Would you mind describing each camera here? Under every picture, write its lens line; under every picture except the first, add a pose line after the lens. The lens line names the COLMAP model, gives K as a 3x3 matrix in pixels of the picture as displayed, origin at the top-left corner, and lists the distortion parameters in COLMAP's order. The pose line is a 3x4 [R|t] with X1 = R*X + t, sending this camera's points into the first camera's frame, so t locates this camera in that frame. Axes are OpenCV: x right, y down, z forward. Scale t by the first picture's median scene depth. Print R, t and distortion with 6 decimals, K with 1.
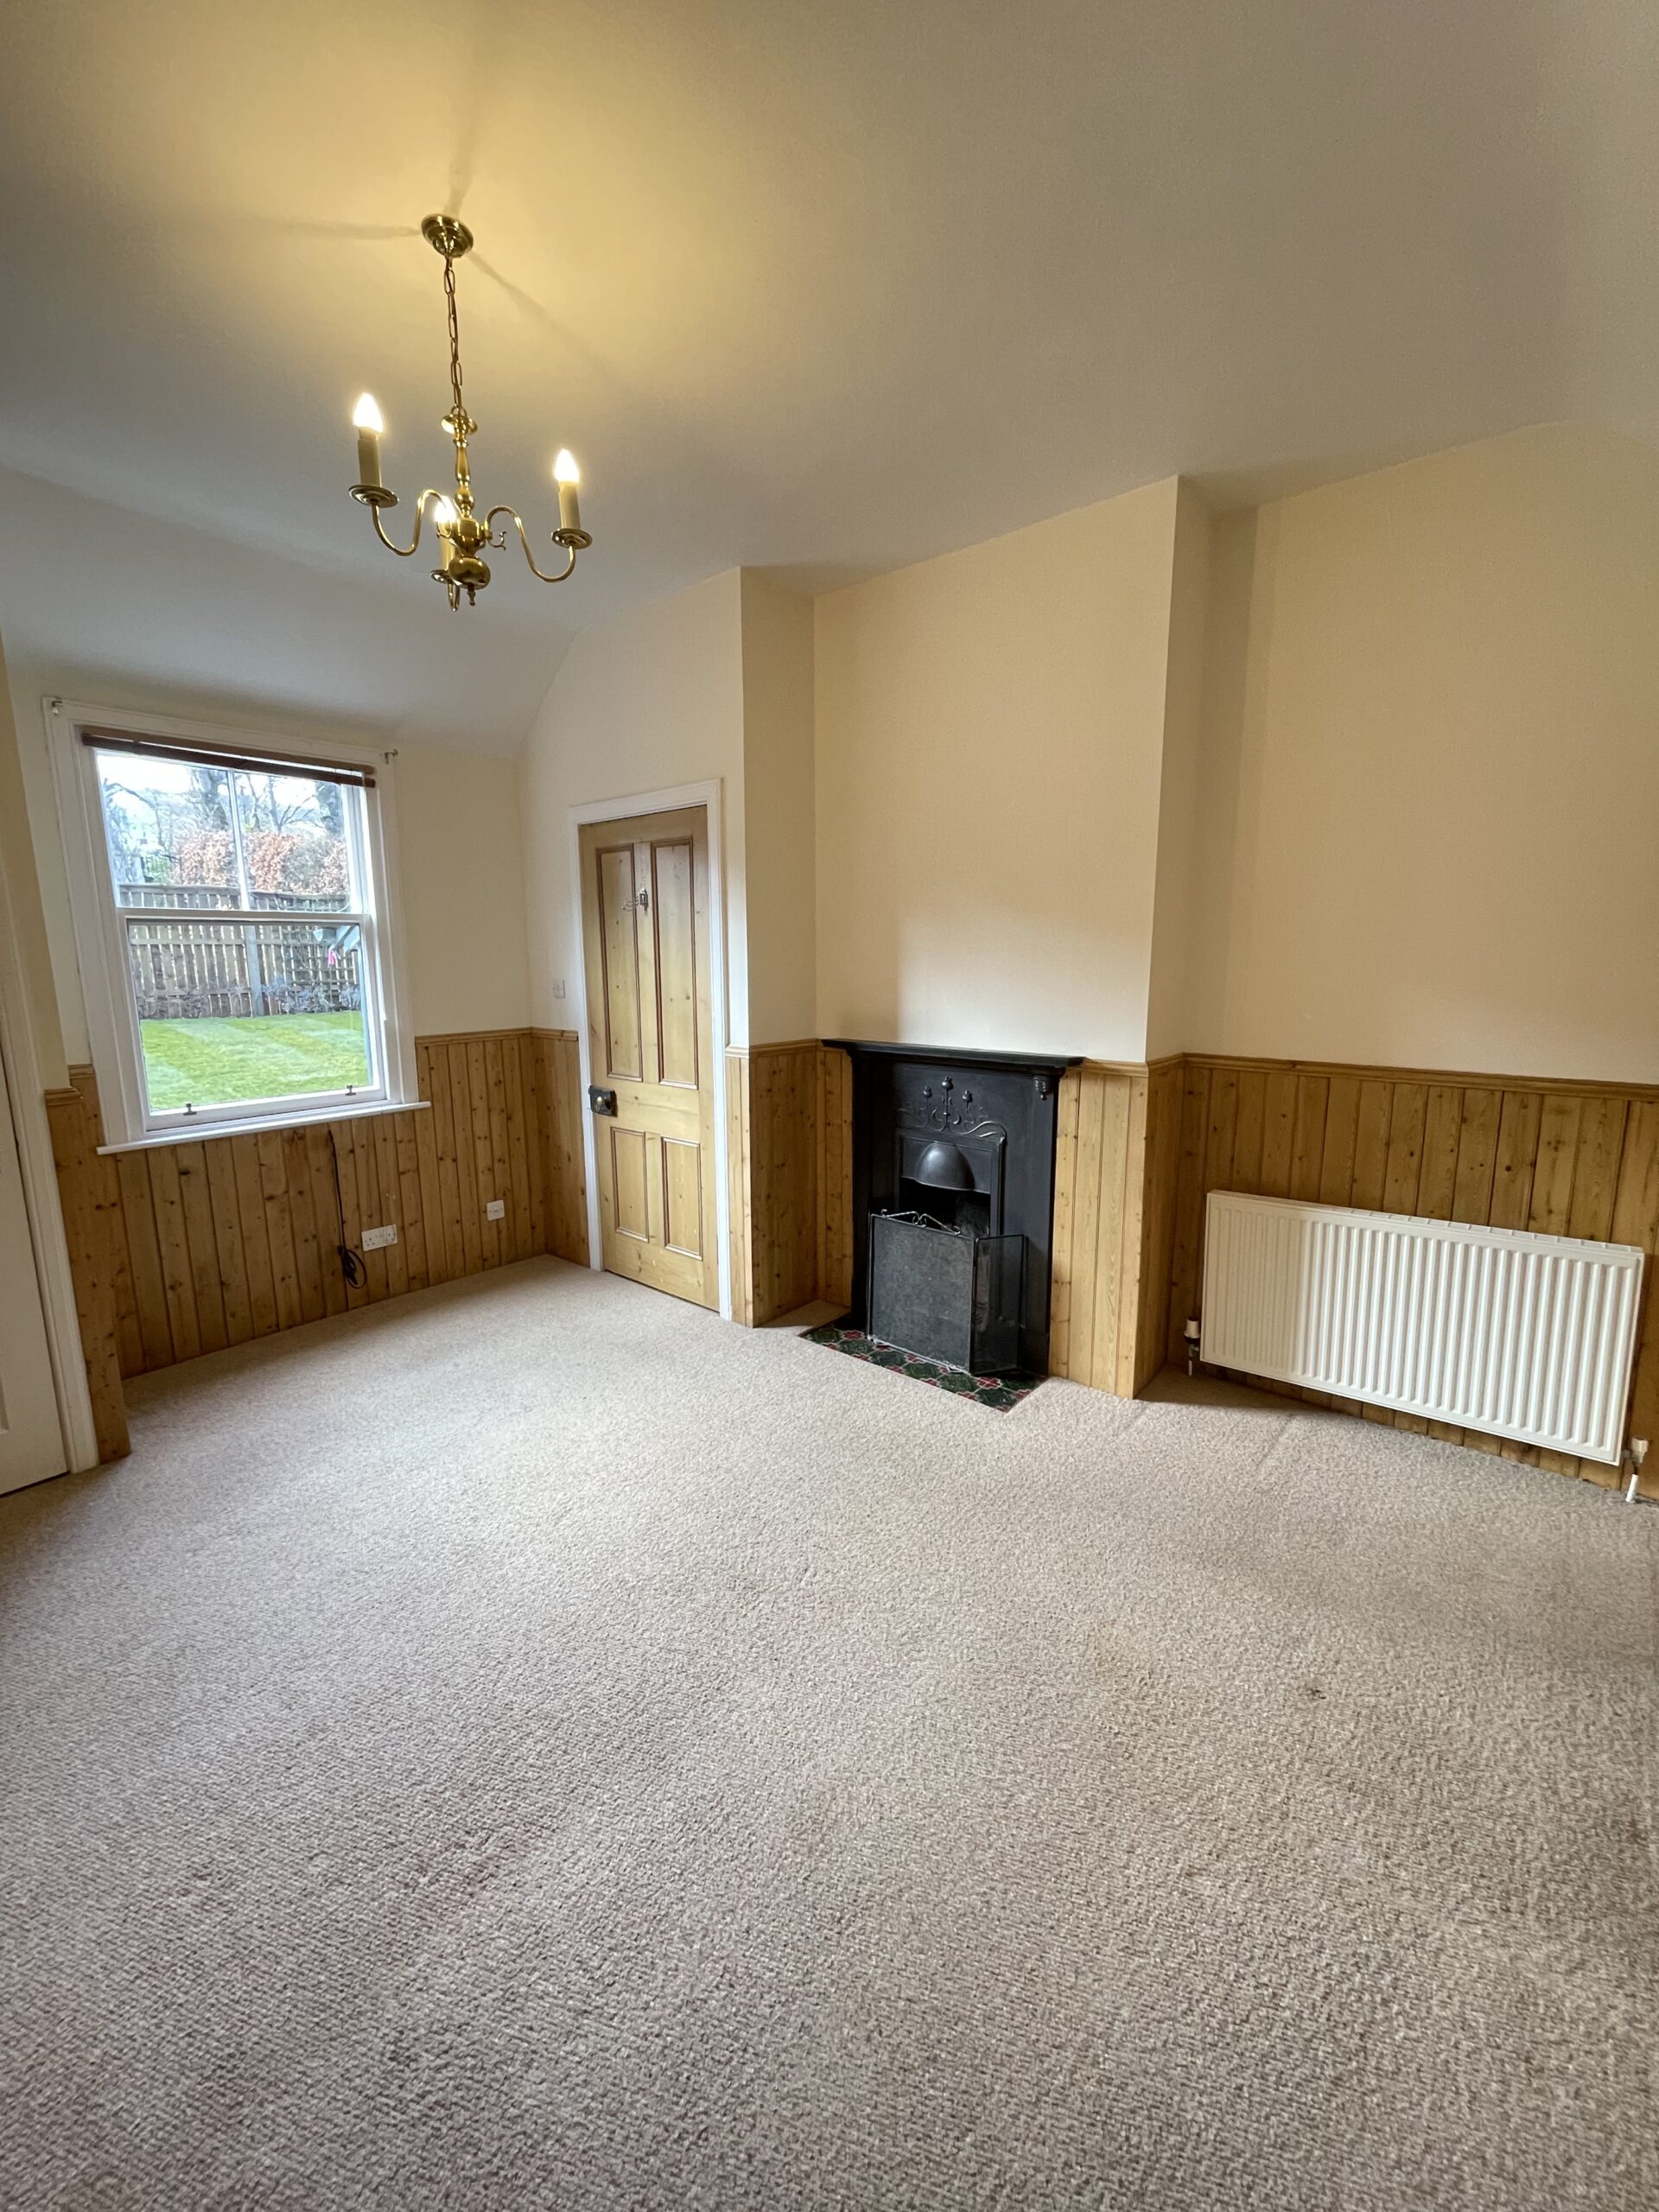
lens RADIAL K [[894.5, 0, 818.5], [0, 894.5, 1102.9], [0, 0, 1]] dist [-0.000090, -0.000720]
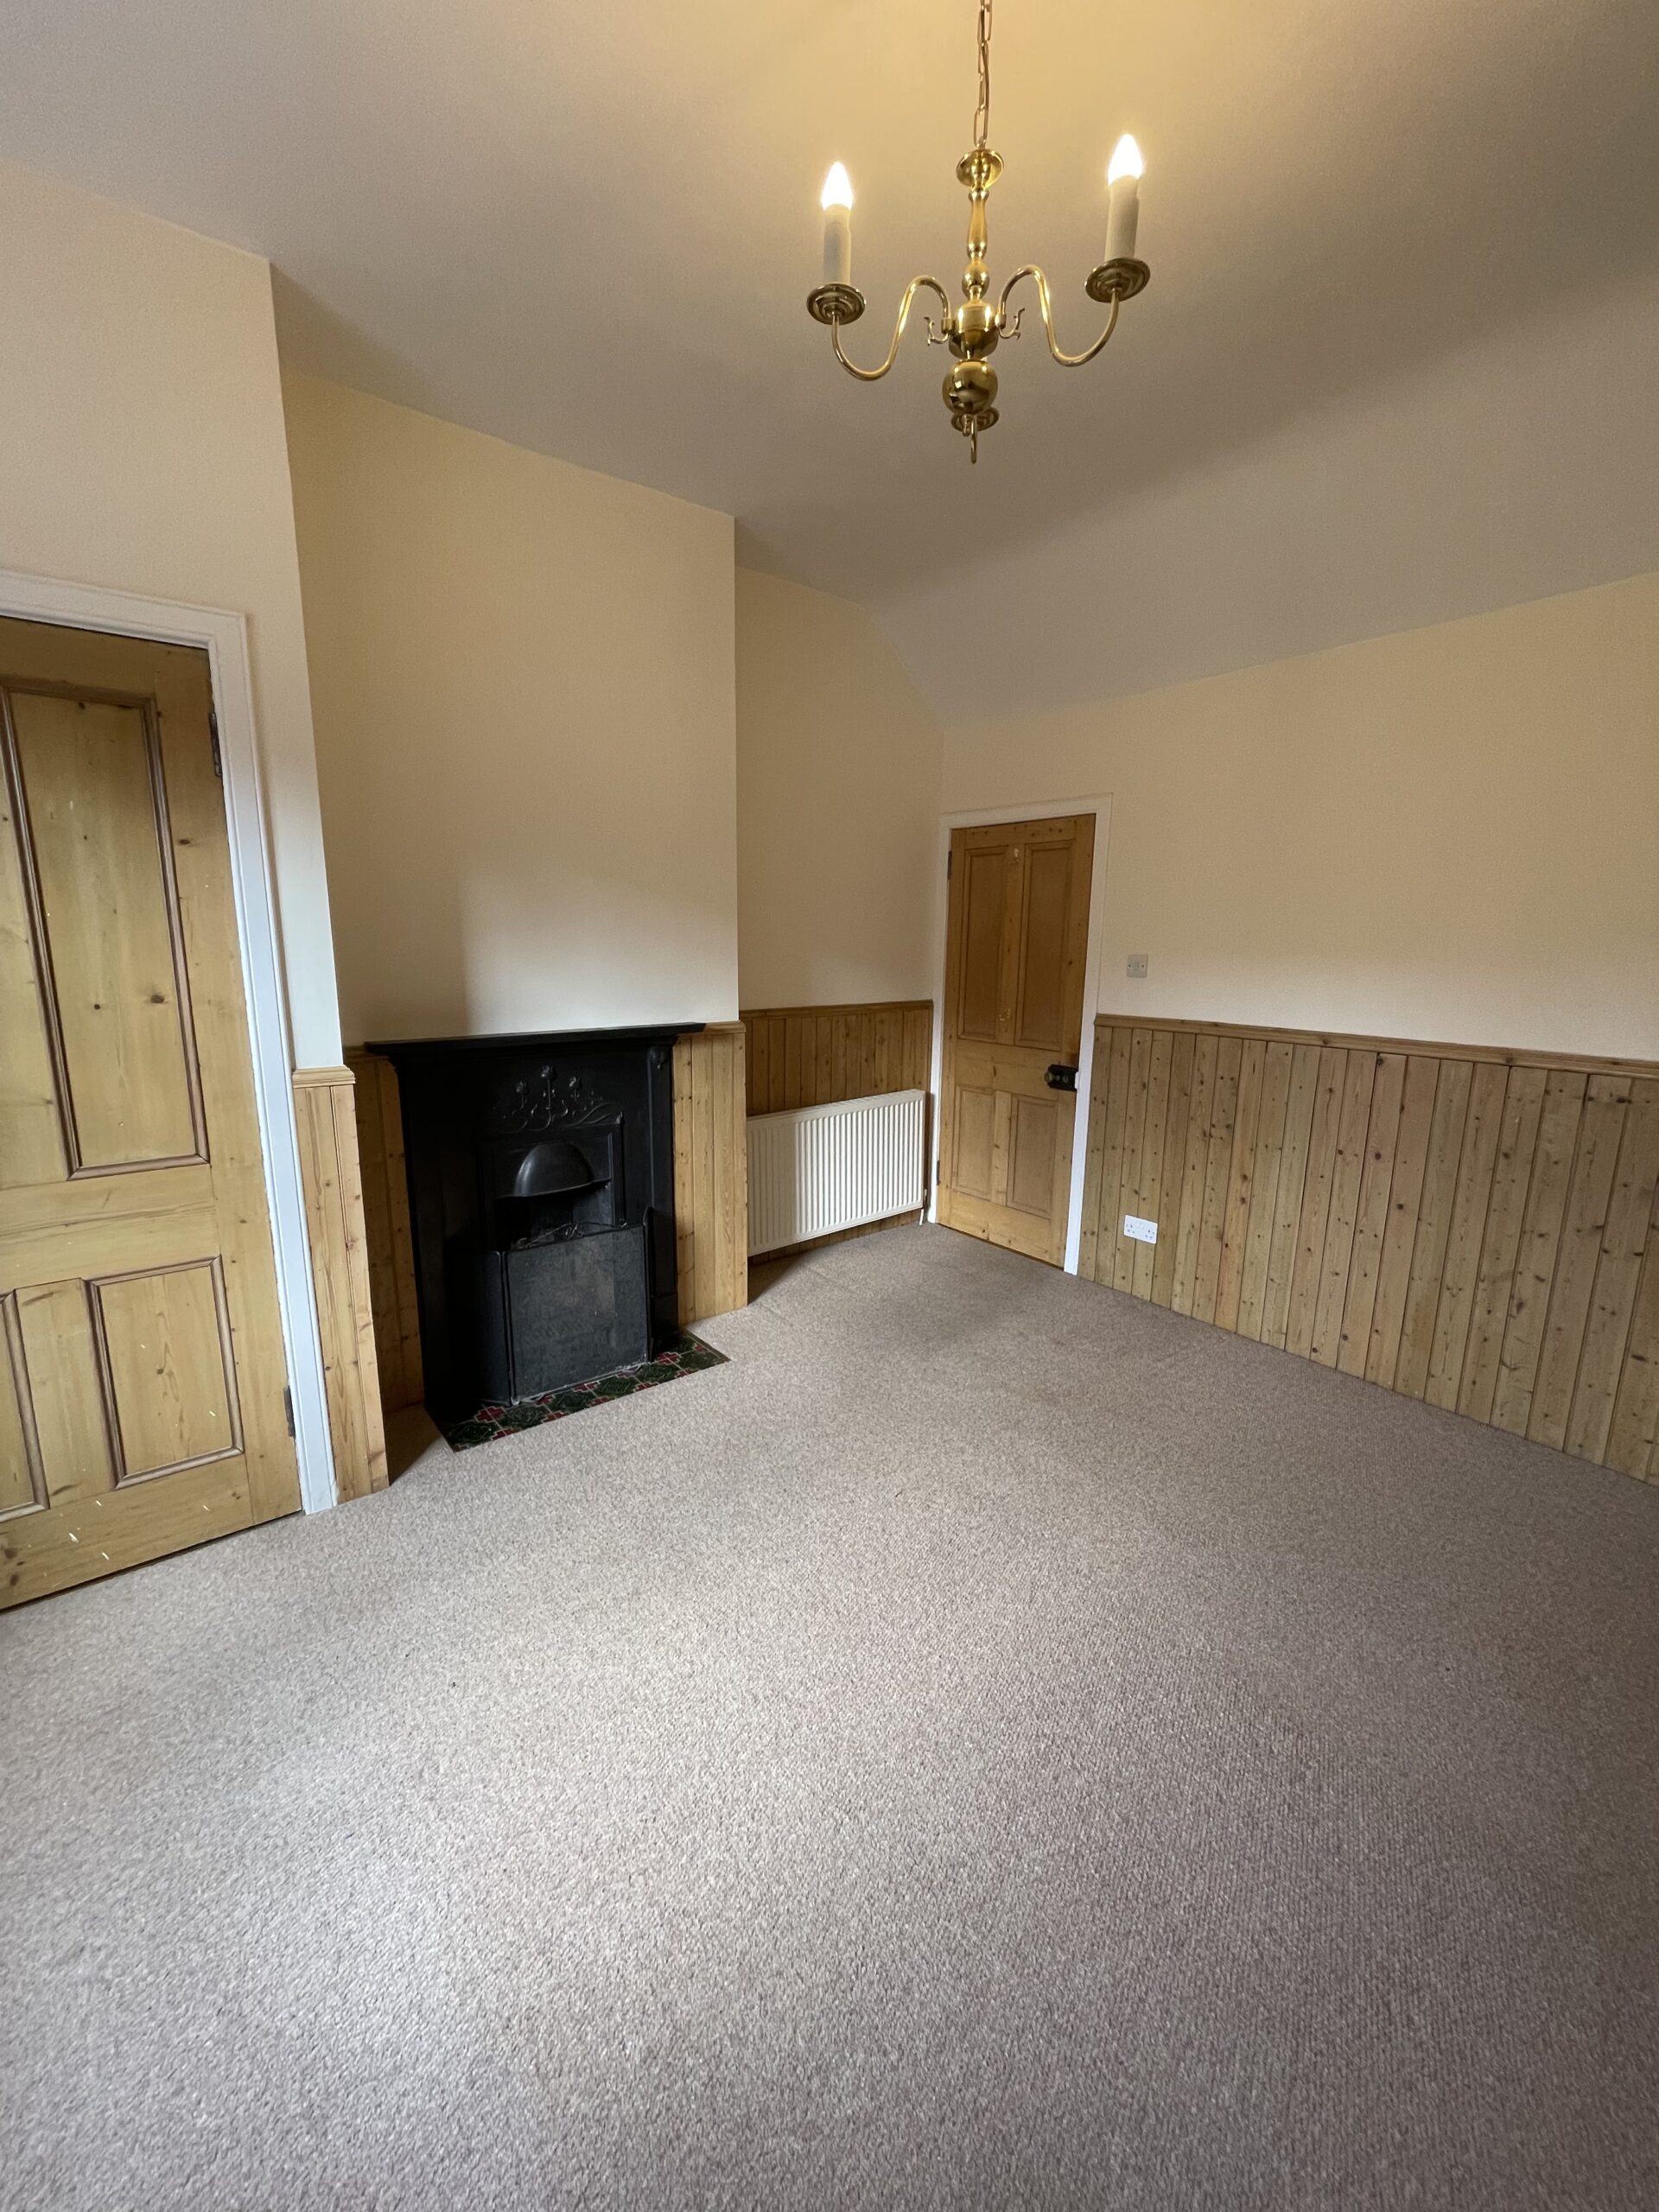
lens RADIAL K [[894.5, 0, 825.3], [0, 894.5, 1105.8], [0, 0, 1]] dist [-0.000090, -0.000720]
pose [[0.199941, -0.185011, 0.962182, -0.655516], [0.150008, 0.976214, 0.156538, -0.088230], [-0.968257, 0.113036, 0.222938, 0.552785]]
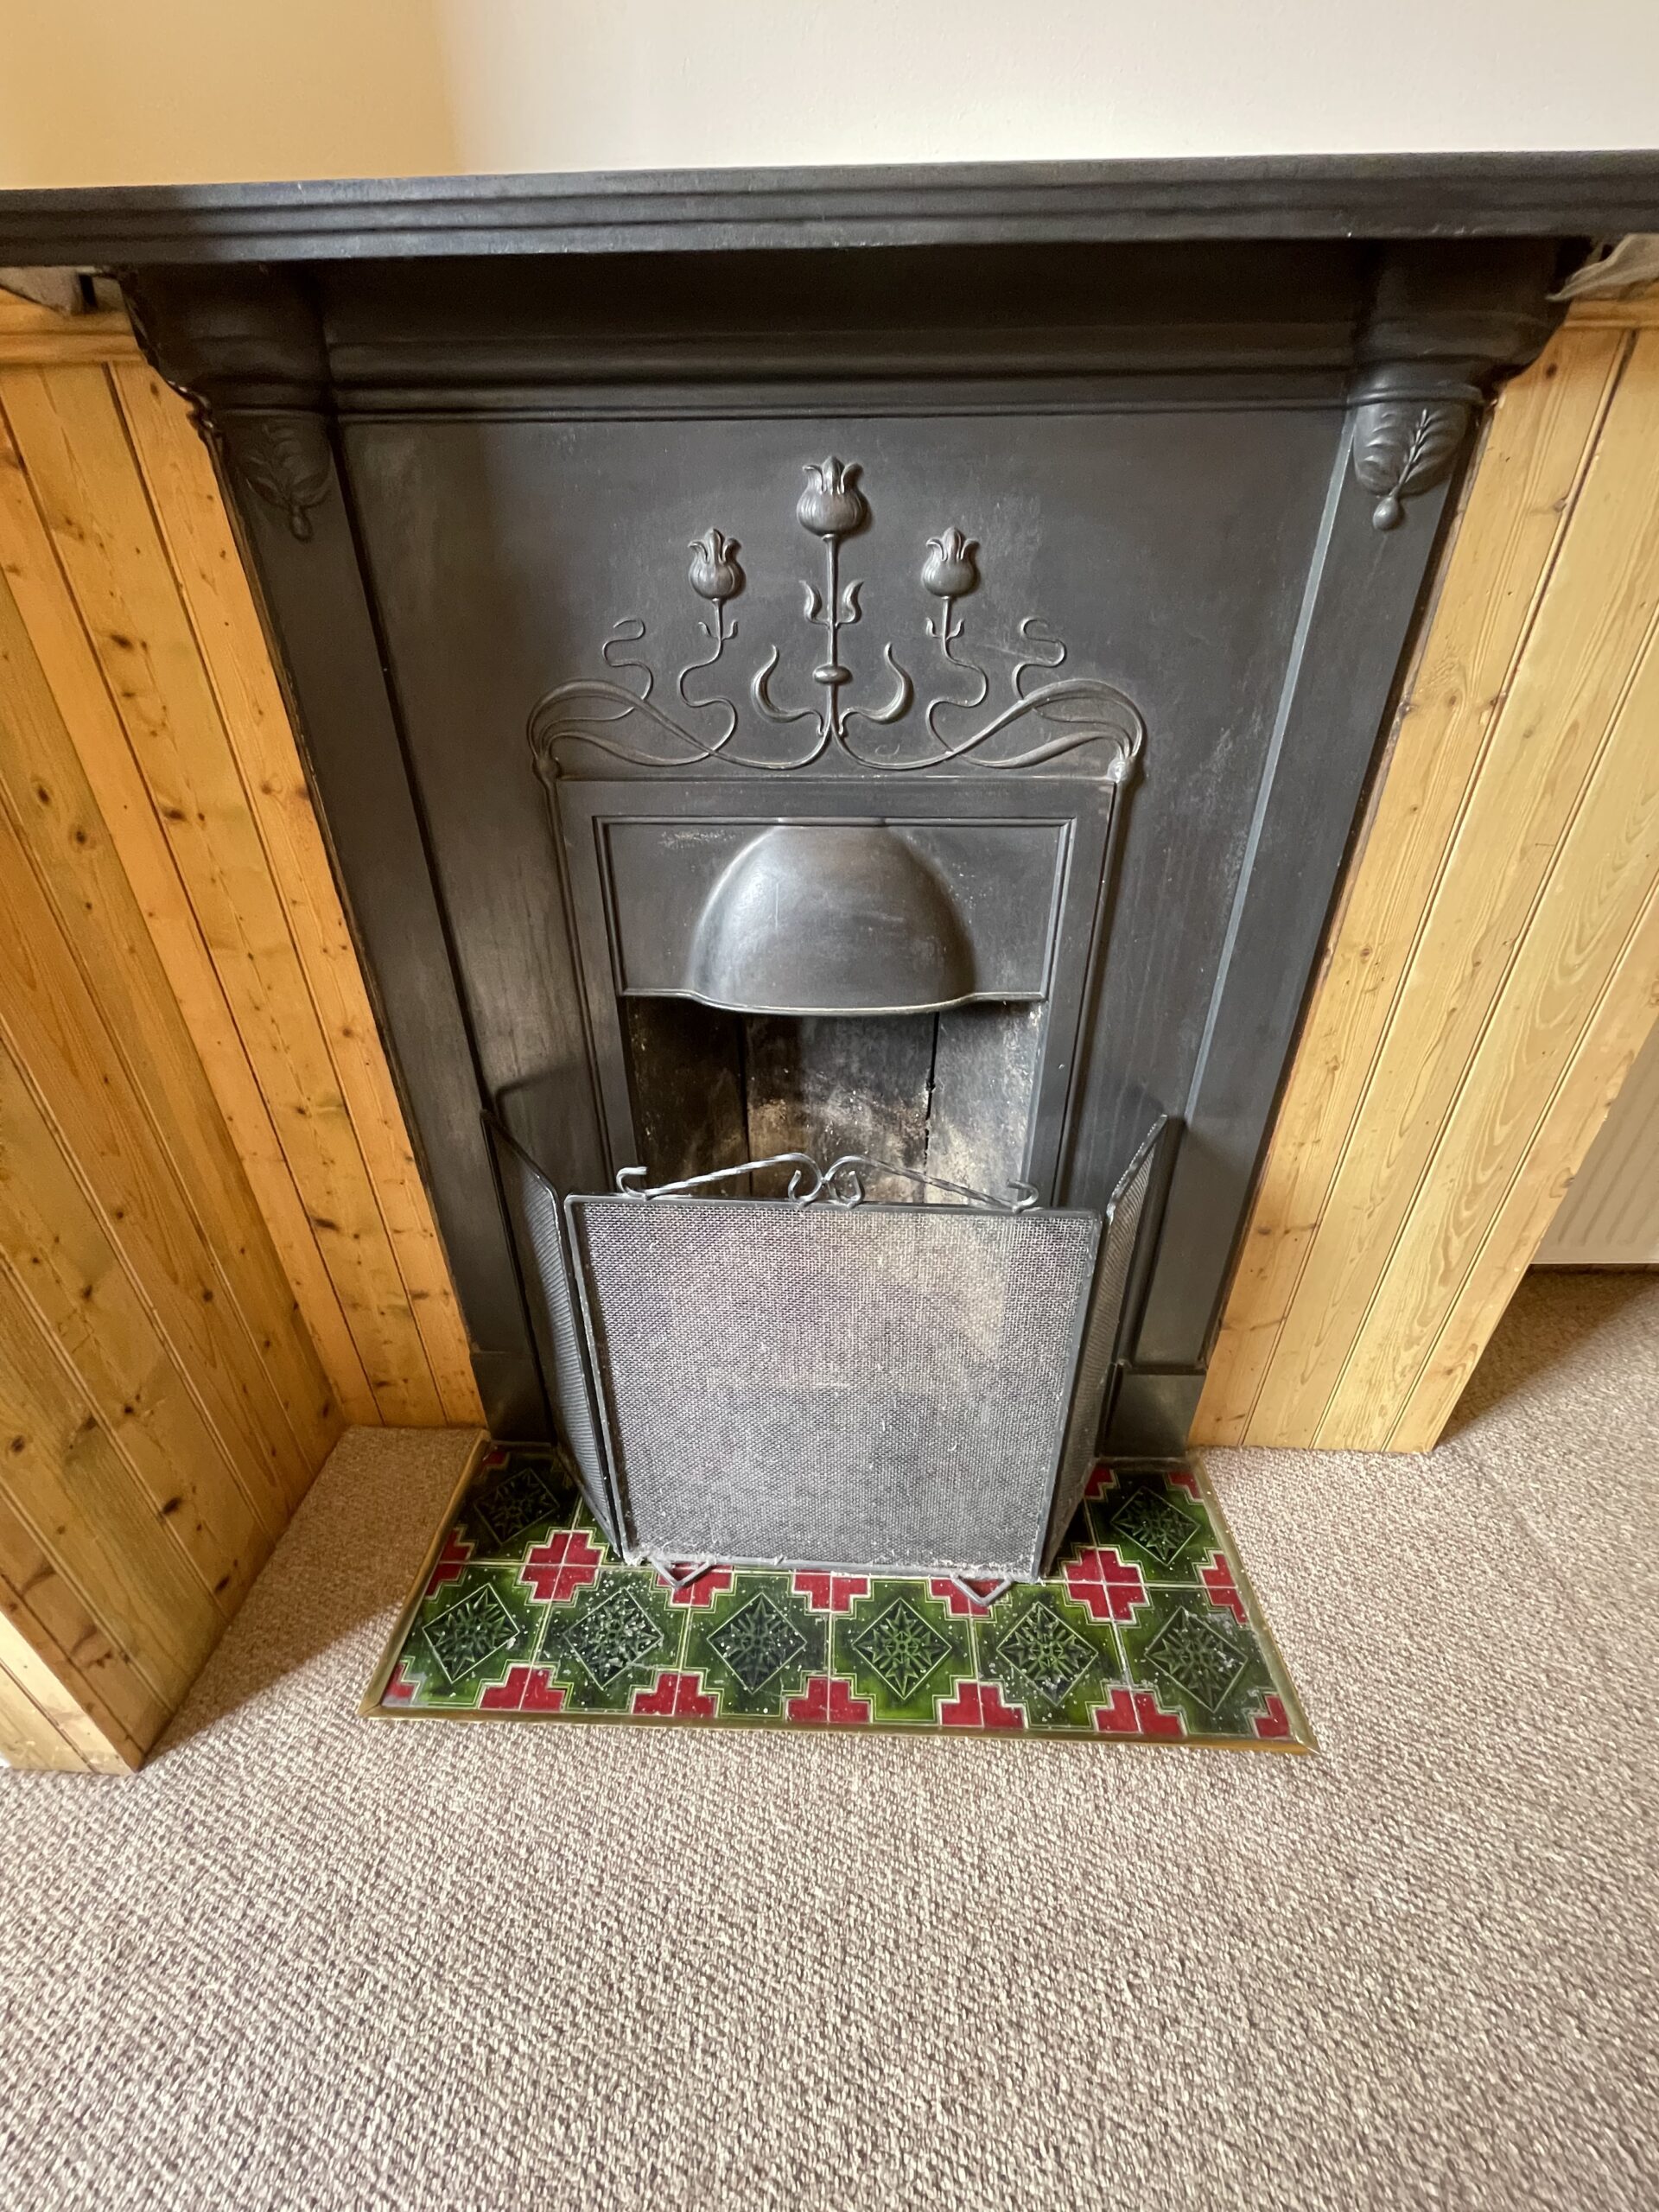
lens RADIAL K [[894.5, 0, 820.3], [0, 894.5, 1101.9], [0, 0, 1]] dist [-0.000090, -0.000720]
pose [[0.782427, -0.315201, 0.537082, -0.004566], [0.105333, 0.917004, 0.384718, 0.023448], [-0.613770, -0.244442, 0.750690, 0.831013]]
